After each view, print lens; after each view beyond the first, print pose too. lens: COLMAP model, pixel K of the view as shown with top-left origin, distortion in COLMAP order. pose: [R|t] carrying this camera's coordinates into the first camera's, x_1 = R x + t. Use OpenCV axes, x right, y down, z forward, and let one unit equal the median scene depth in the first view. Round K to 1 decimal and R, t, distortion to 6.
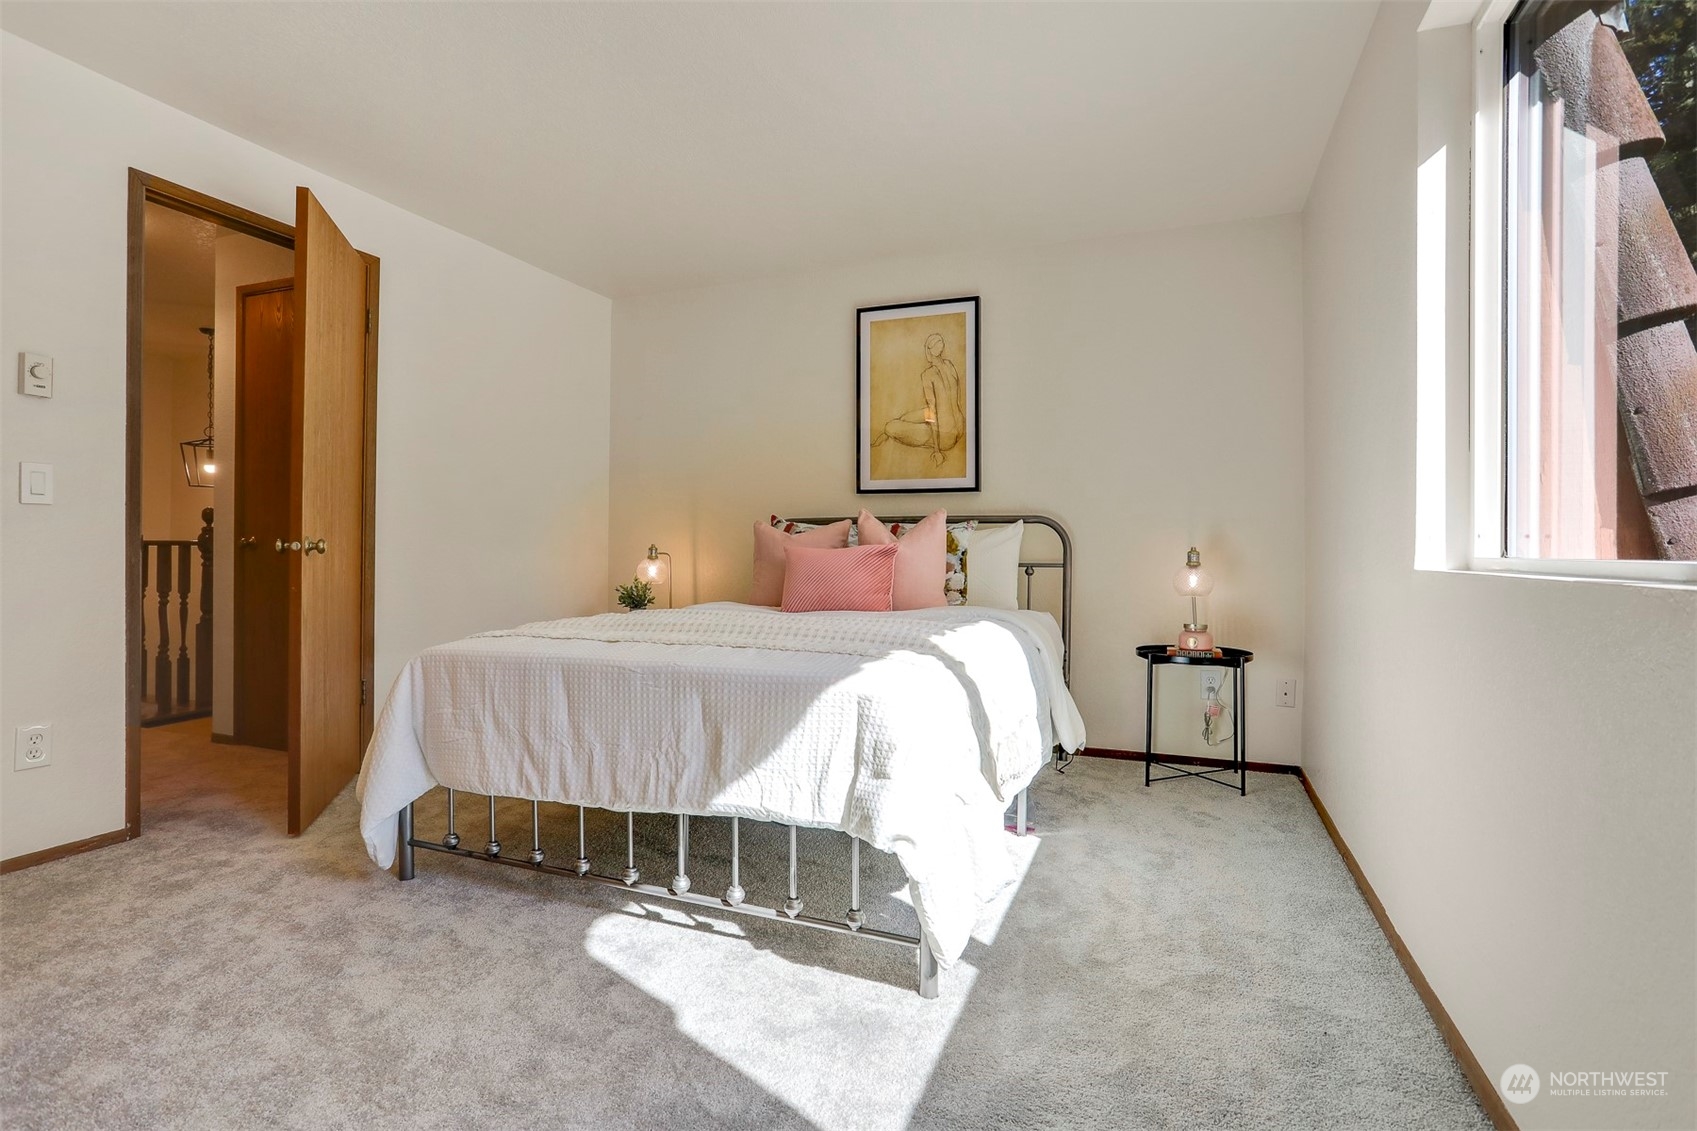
lens RADIAL K [[834.6, 0, 842.6], [0, 834.6, 553.8], [0, 0, 1]] dist [-0.021041, -0.000608]
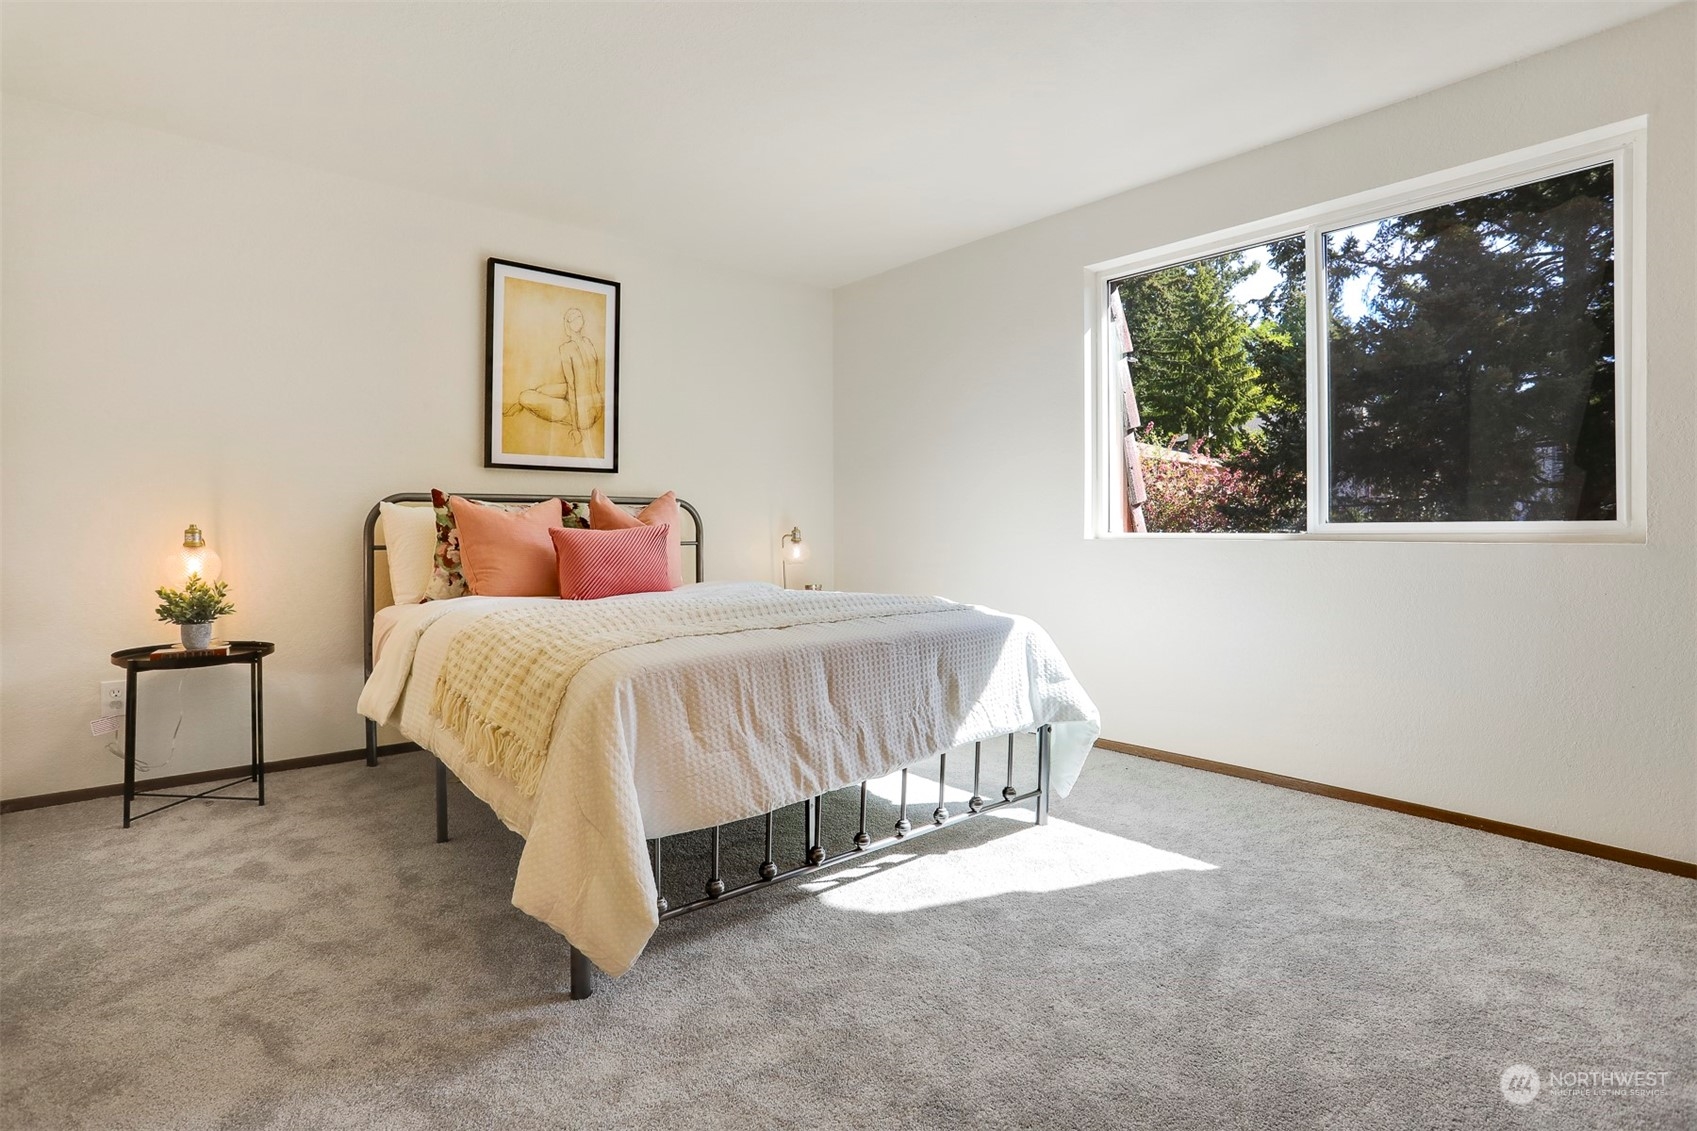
lens RADIAL K [[865.6, 0, 844.2], [0, 865.6, 530.3], [0, 0, 1]] dist [-0.050647, 0.036210]
pose [[0.436618, -0.006188, 0.899626, -0.667843], [0.008120, 0.999963, 0.002937, -0.005998], [-0.899610, 0.006023, 0.436652, 0.289152]]
